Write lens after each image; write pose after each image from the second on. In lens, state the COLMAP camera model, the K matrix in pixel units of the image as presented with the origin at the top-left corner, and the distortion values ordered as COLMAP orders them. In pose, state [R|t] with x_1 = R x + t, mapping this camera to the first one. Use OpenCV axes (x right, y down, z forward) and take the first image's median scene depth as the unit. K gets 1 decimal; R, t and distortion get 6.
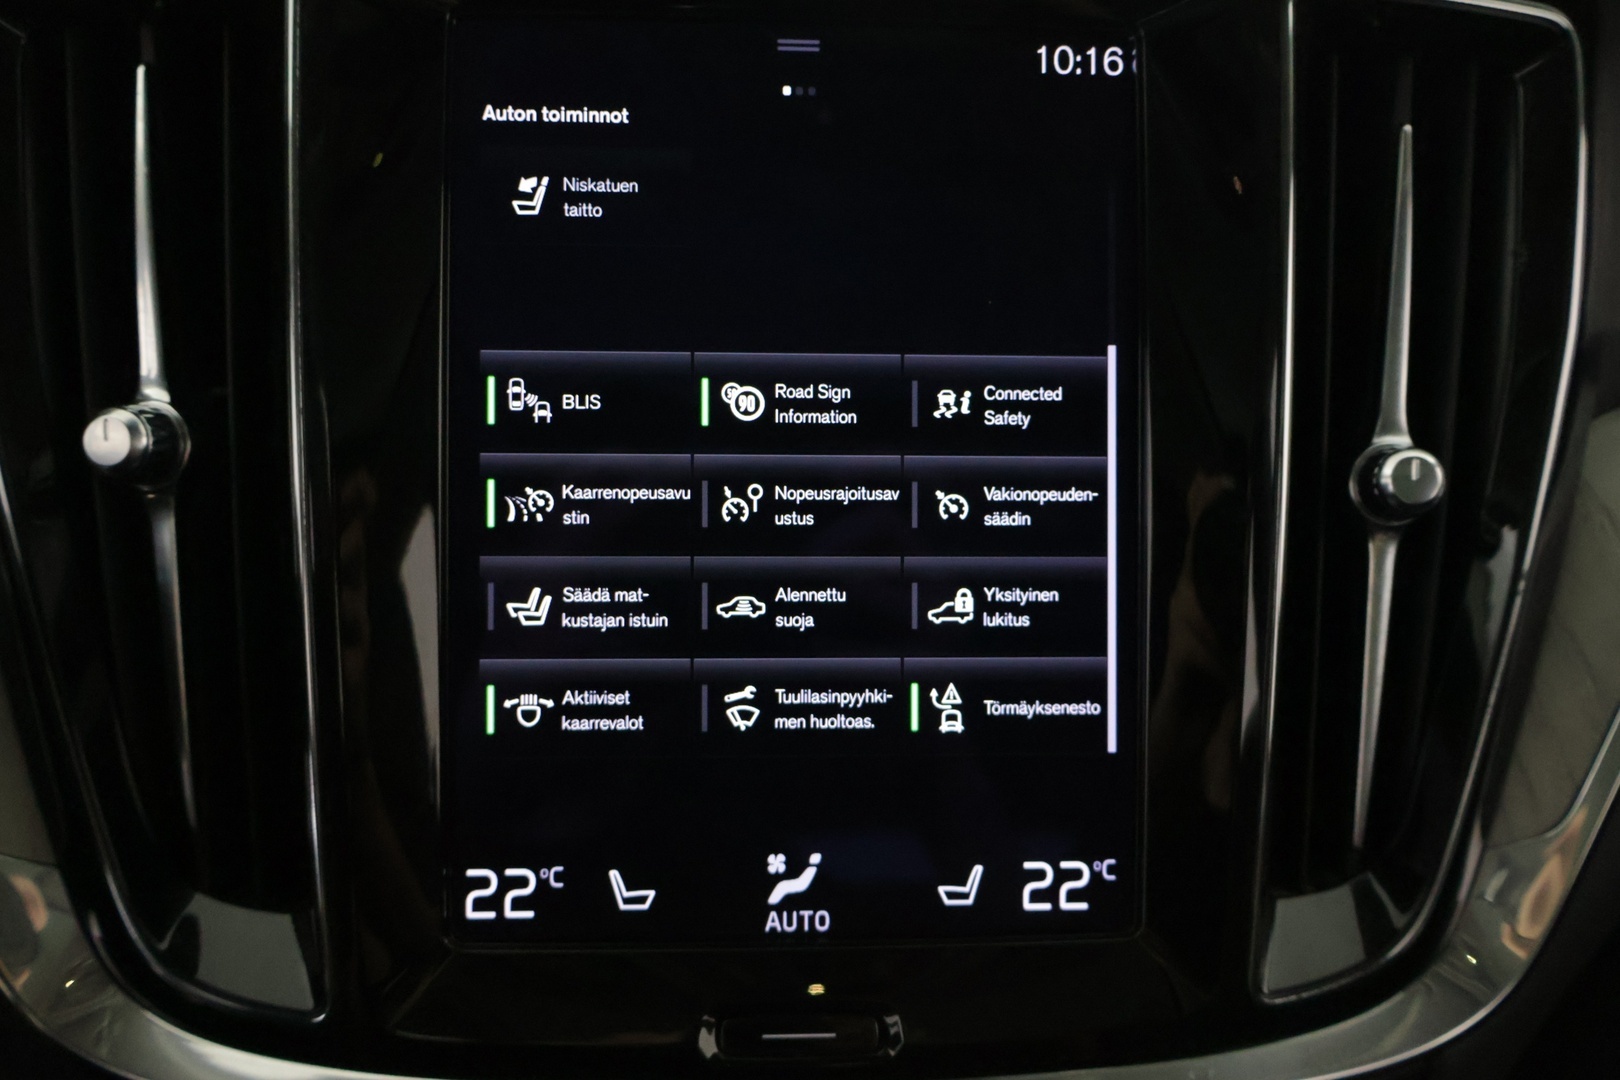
lens RADIAL K [[1351.5, 0, 797.9], [0, 1351.5, 548.6], [0, 0, 1]] dist [-0.002979, -0.006296]
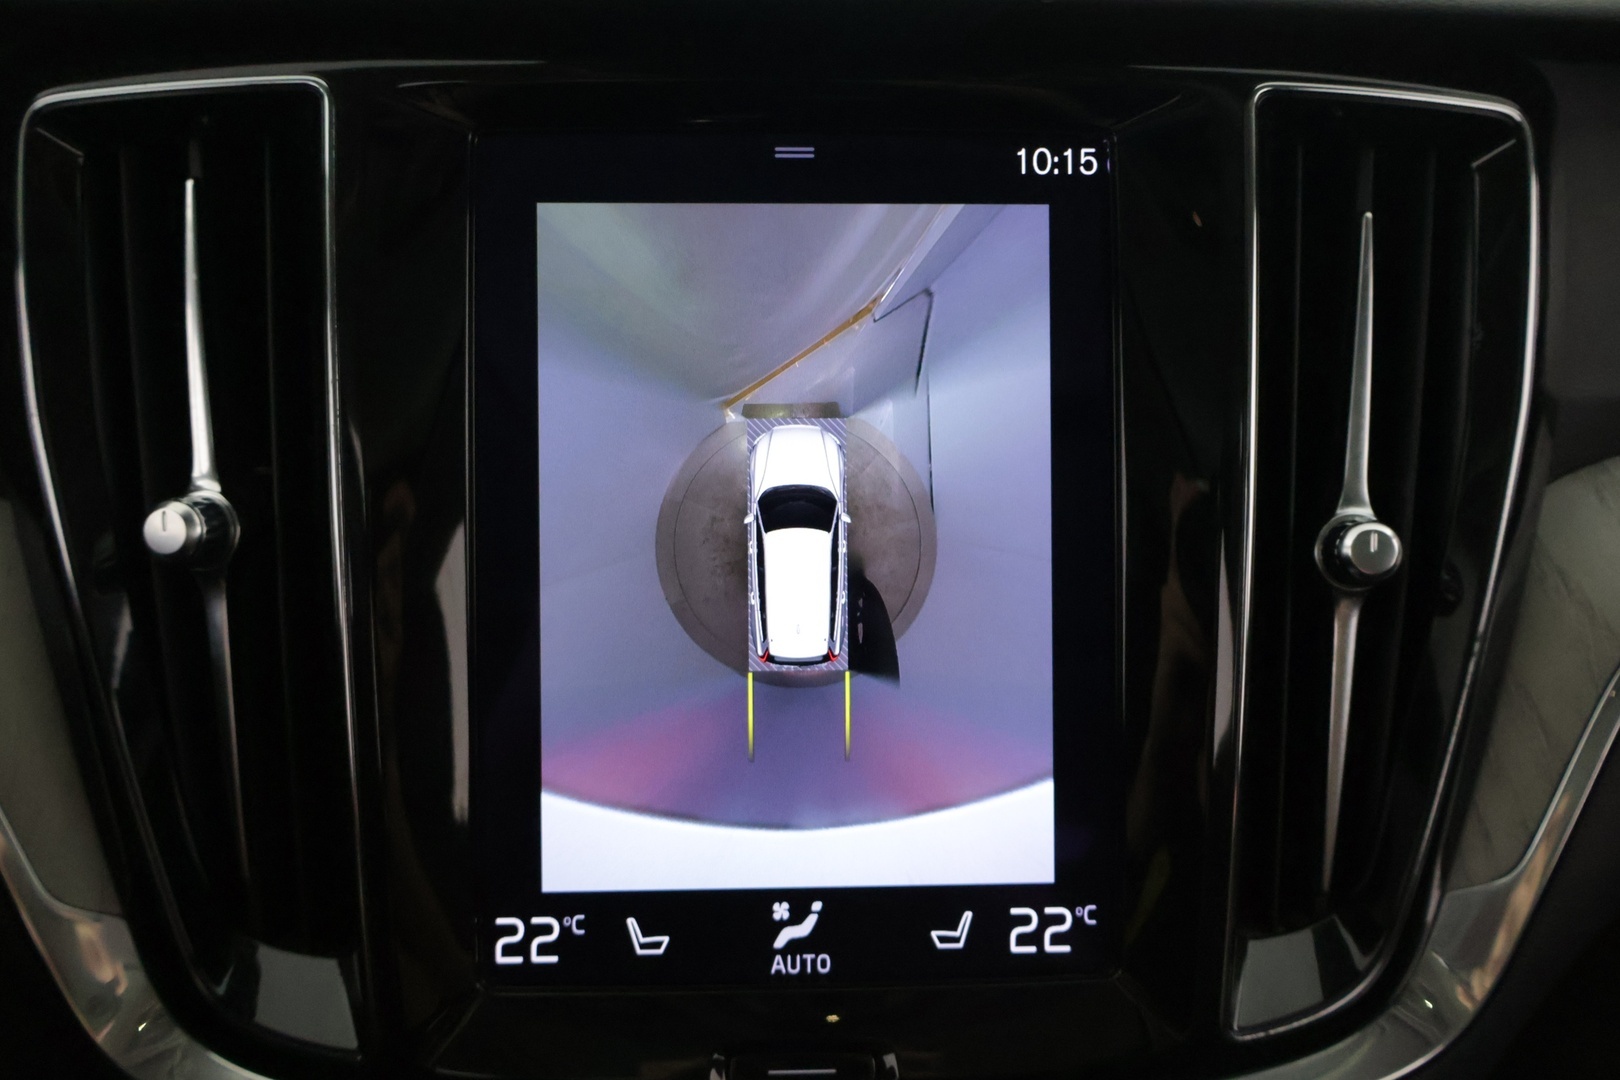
lens RADIAL K [[1351.5, 0, 803.3], [0, 1351.5, 534.0], [0, 0, 1]] dist [-0.002979, -0.006296]
pose [[0.999735, -0.008993, -0.021174, 0.027619], [0.009132, 0.999937, 0.006457, -0.075402], [0.021115, -0.006648, 0.999755, -0.079394]]
